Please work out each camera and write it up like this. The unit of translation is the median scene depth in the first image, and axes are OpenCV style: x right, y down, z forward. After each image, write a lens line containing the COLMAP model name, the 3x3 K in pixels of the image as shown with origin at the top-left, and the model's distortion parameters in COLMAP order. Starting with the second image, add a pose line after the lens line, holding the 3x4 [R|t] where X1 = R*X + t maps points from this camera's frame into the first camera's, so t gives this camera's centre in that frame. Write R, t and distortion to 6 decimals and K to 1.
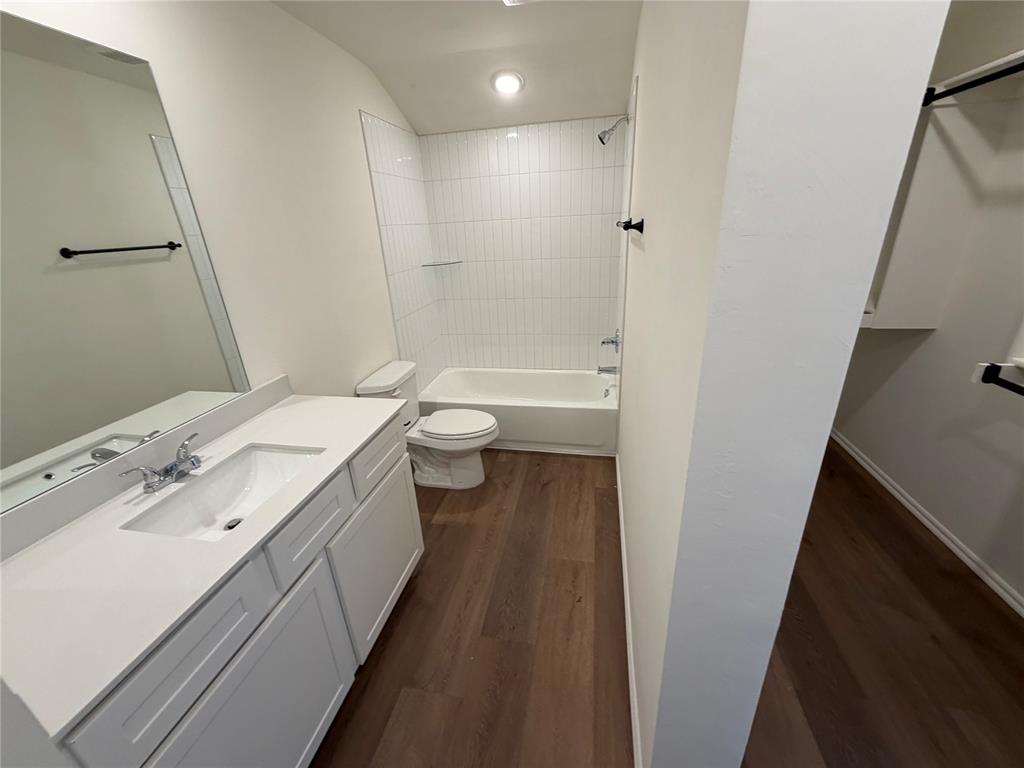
lens RADIAL K [[408.0, 0, 515.2], [0, 408.0, 385.7], [0, 0, 1]] dist [-0.001564, 0.001221]
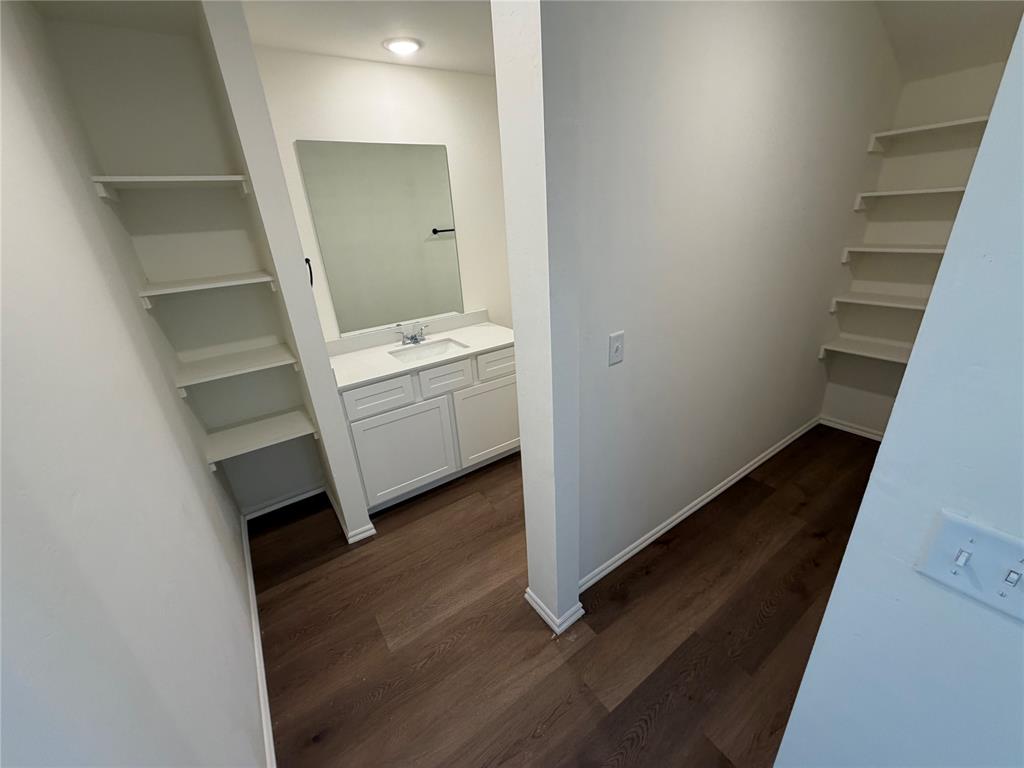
lens RADIAL K [[408.0, 0, 512.1], [0, 408.0, 382.7], [0, 0, 1]] dist [-0.001564, 0.001221]
pose [[0.725046, 0.264942, -0.635700, 0.846617], [-0.229955, 0.963200, 0.139160, 0.008211], [0.649176, 0.045285, 0.759289, -0.264687]]
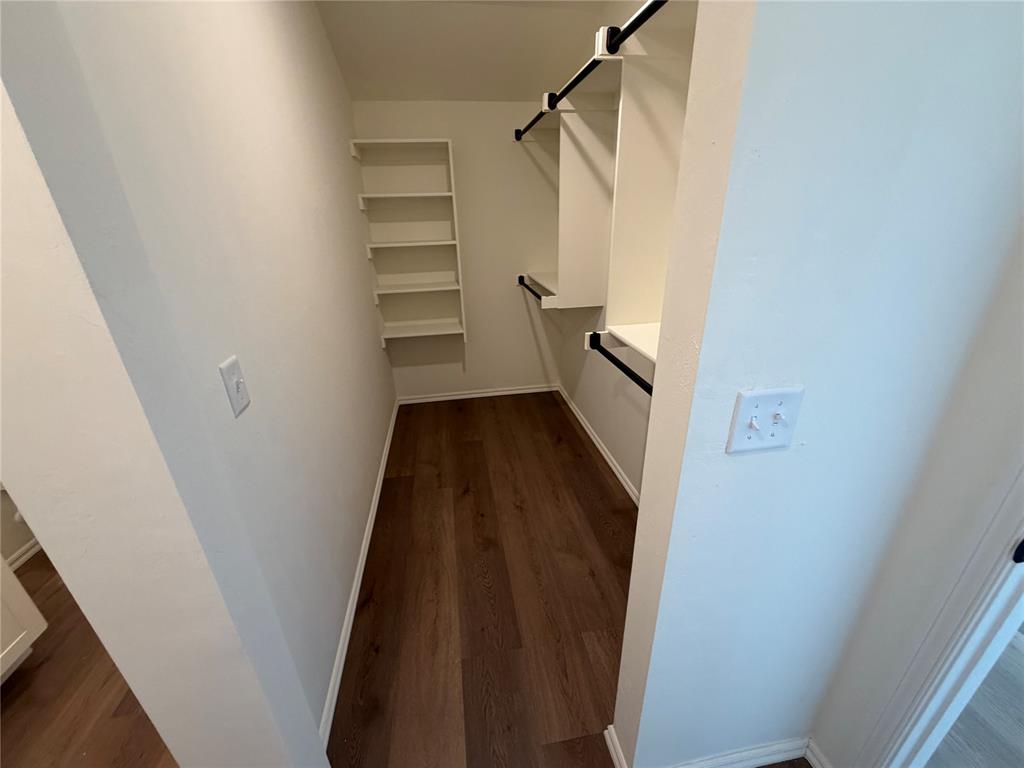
lens RADIAL K [[408.0, 0, 508.7], [0, 408.0, 386.2], [0, 0, 1]] dist [-0.001564, 0.001221]
pose [[0.937103, -0.116101, 0.329179, 0.529782], [0.113506, 0.993166, 0.027161, 0.039406], [-0.330083, 0.011911, 0.943877, -0.022840]]
